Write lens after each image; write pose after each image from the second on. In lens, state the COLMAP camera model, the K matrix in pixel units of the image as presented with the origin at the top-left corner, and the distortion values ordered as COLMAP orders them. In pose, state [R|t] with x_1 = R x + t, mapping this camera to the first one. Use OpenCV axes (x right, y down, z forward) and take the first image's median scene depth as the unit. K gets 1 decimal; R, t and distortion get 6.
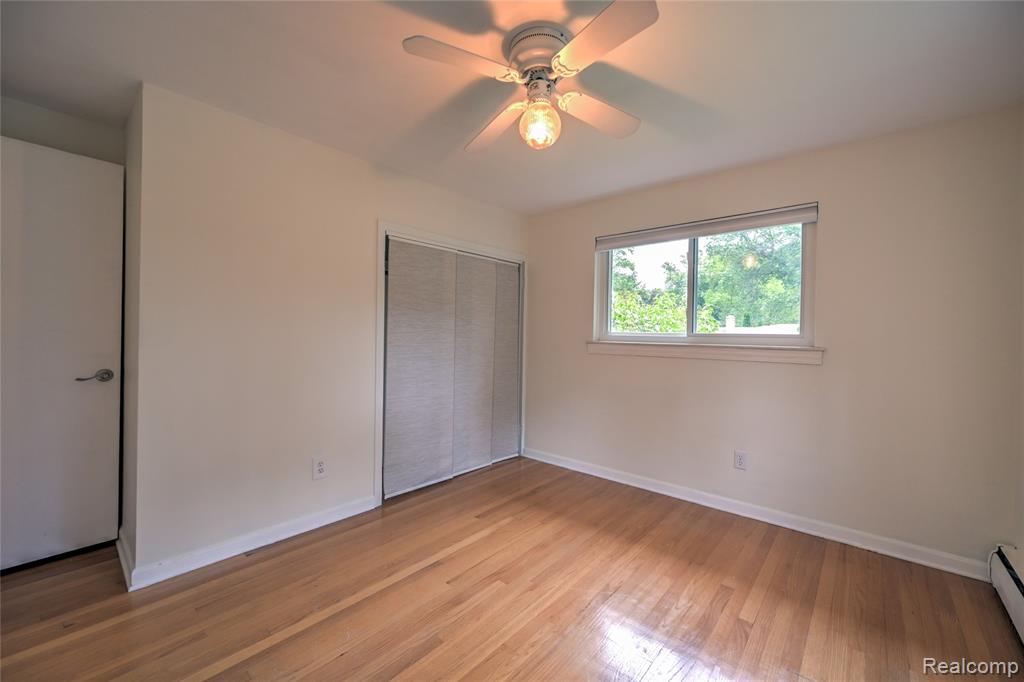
lens RADIAL K [[404.4, 0, 517.6], [0, 404.4, 346.3], [0, 0, 1]] dist [0.000108, 0.000017]
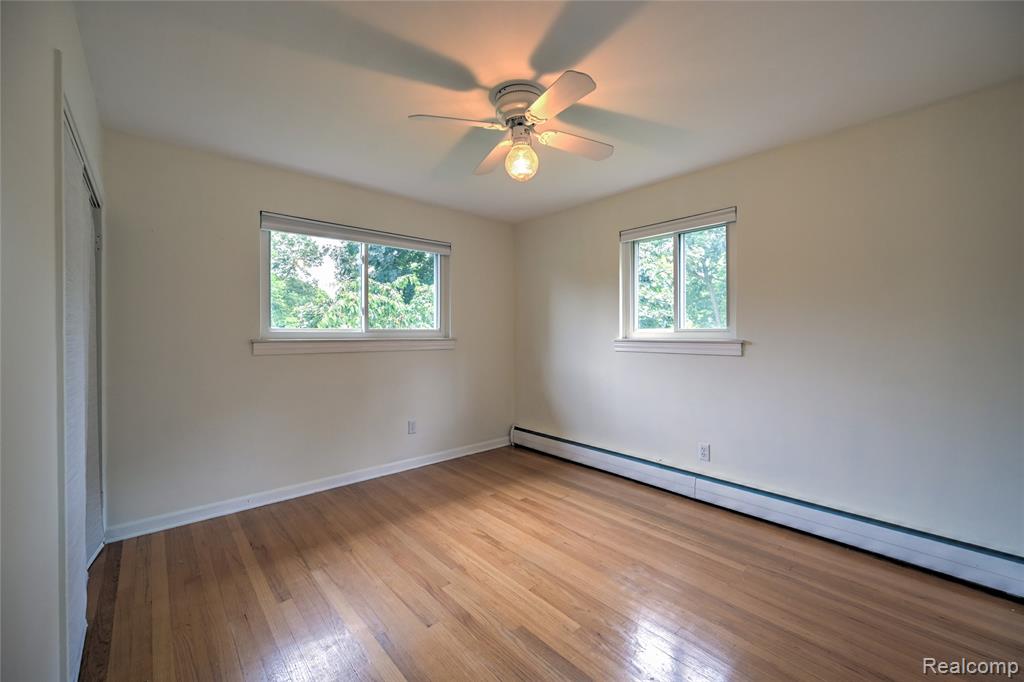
lens RADIAL K [[411.1, 0, 514.8], [0, 411.1, 337.2], [0, 0, 1]] dist [0.025745, -0.000010]
pose [[0.125094, -0.028195, 0.991744, -0.850642], [0.023455, 0.999401, 0.025454, -0.039826], [-0.991868, 0.020077, 0.125680, 0.585194]]
